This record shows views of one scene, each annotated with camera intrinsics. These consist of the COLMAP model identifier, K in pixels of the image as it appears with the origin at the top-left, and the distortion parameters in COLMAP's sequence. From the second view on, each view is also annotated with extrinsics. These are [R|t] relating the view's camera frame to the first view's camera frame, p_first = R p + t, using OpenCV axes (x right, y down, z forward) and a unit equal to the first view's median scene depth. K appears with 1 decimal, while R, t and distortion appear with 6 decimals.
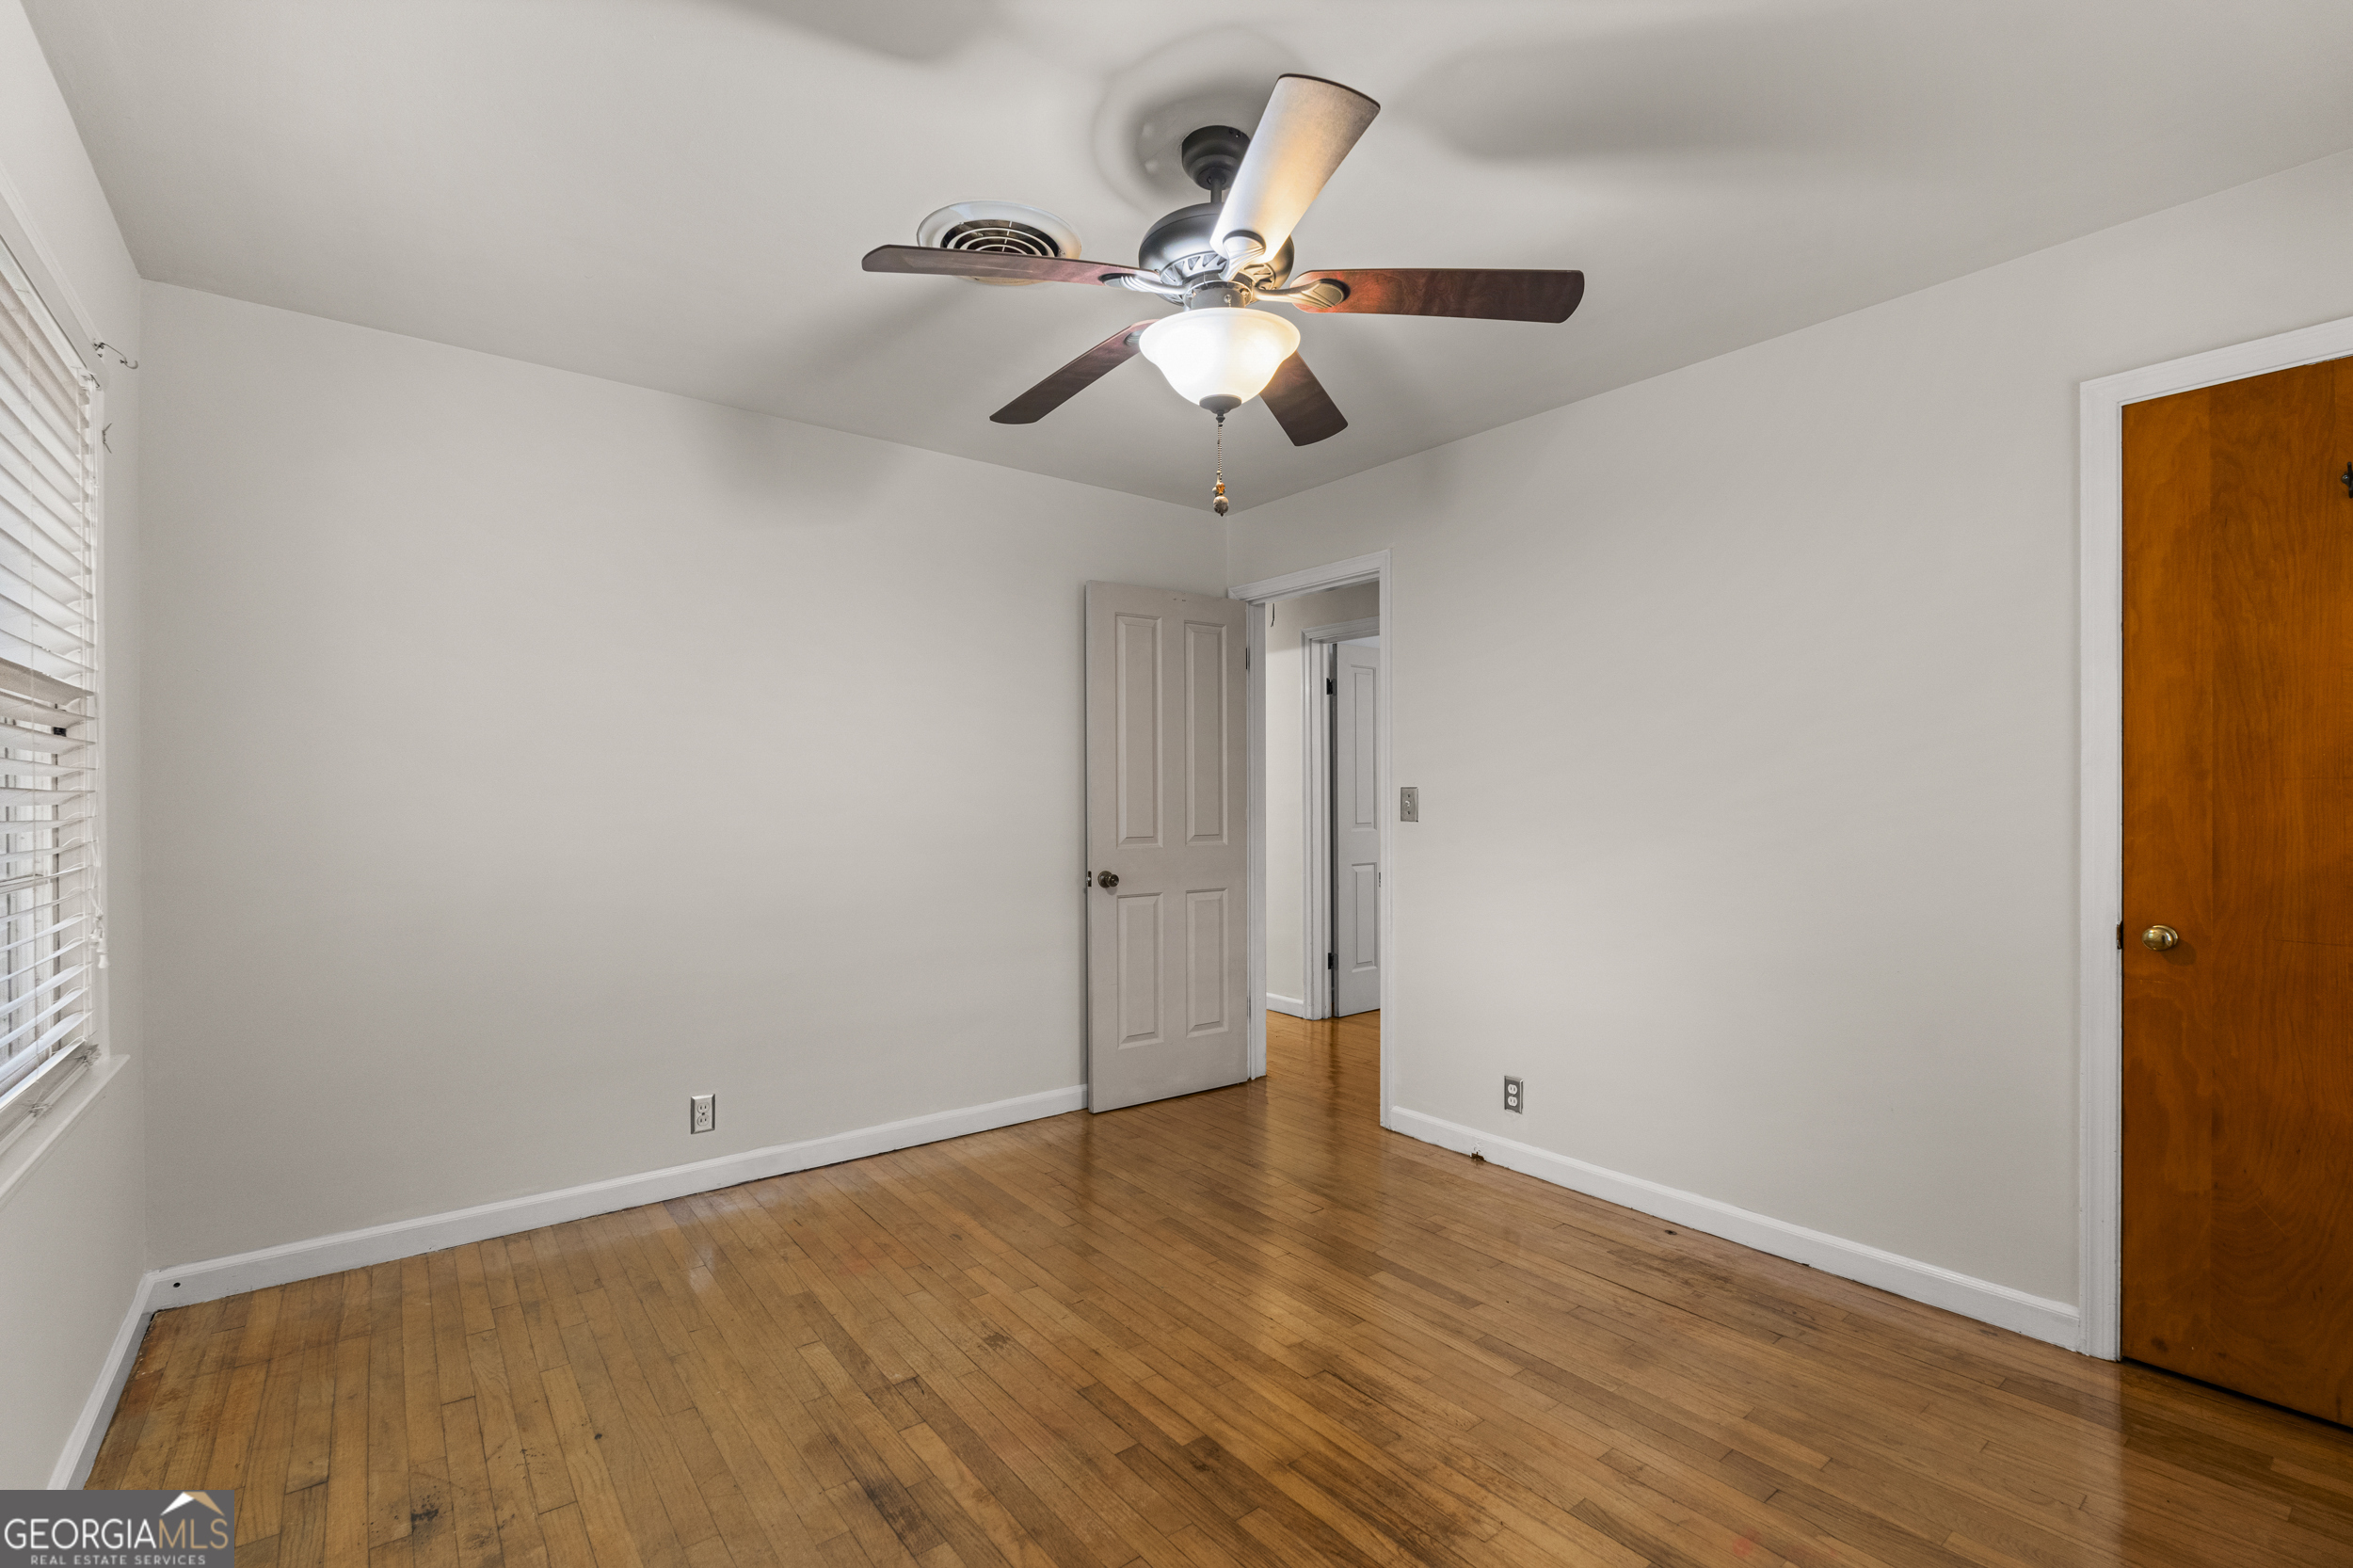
lens RADIAL K [[1034.6, 0, 1176.5], [0, 1034.6, 784.0], [0, 0, 1]] dist [-0.003207, -0.000179]
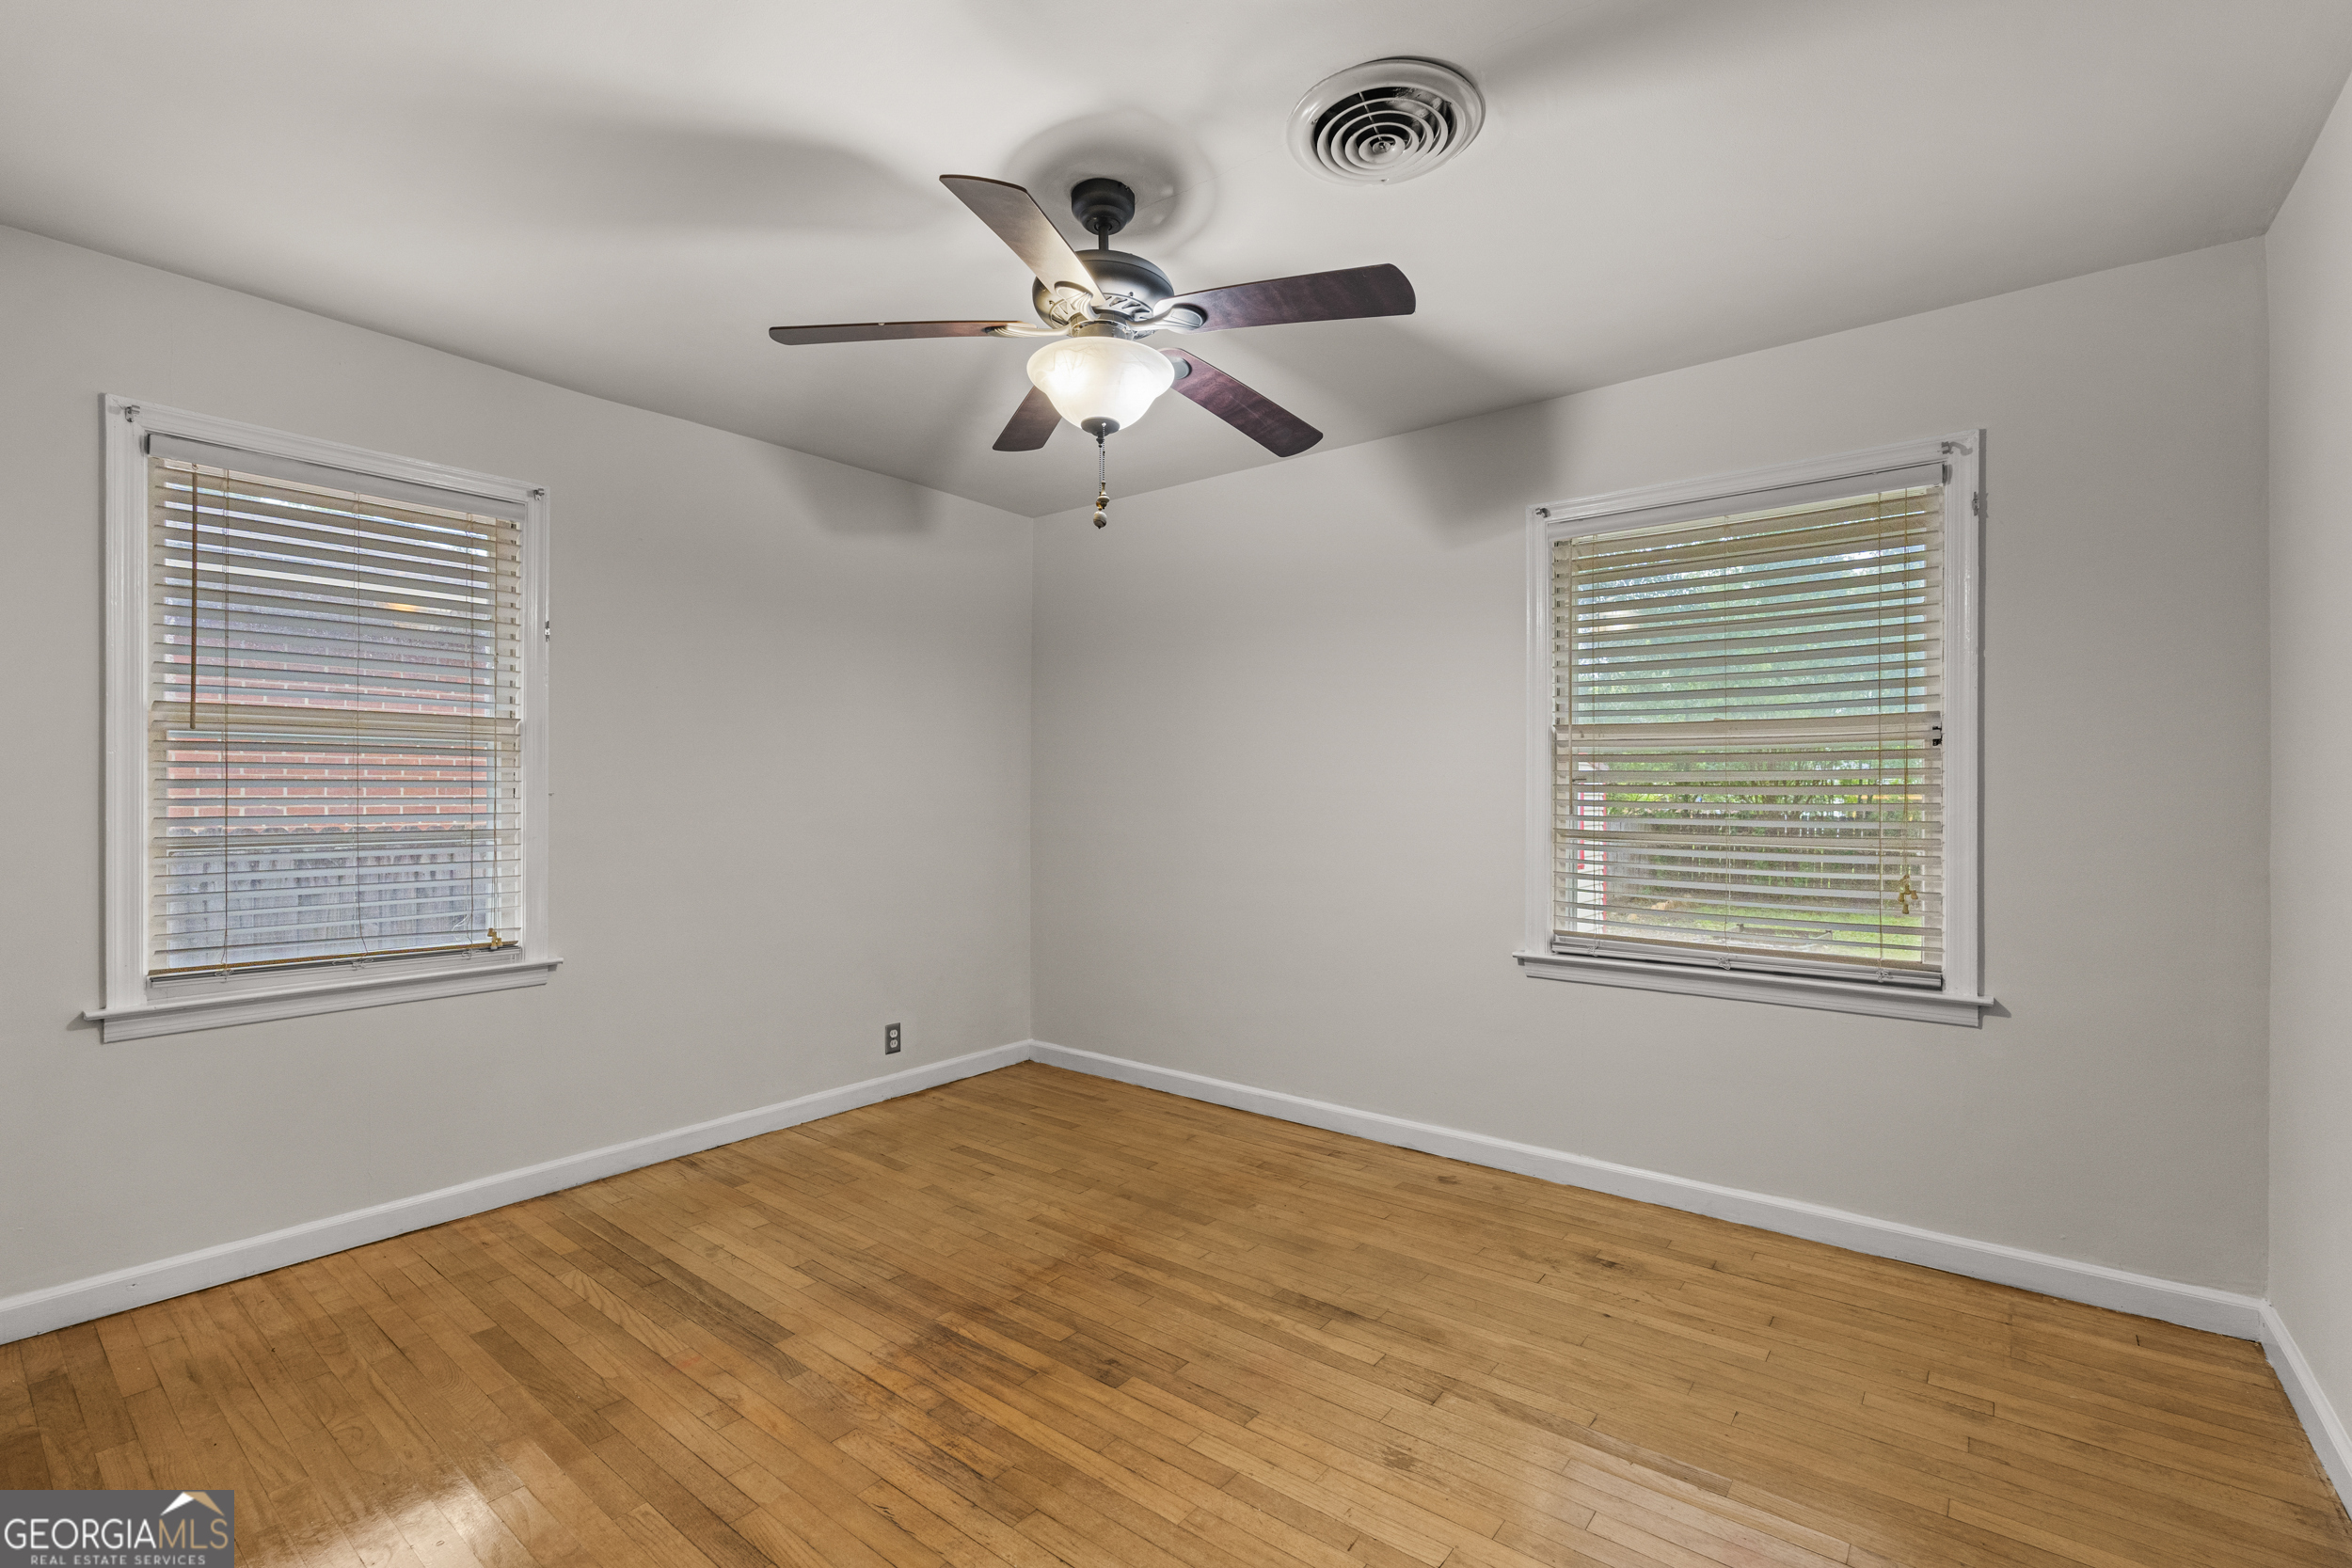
lens RADIAL K [[1040.4, 0, 1176.0], [0, 1040.4, 793.1], [0, 0, 1]] dist [-0.003163, -0.000446]
pose [[-0.971849, 0.001171, -0.235602, 0.222330], [0.004651, 0.999888, -0.014215, 0.032862], [0.235559, -0.014910, -0.971746, 2.098602]]
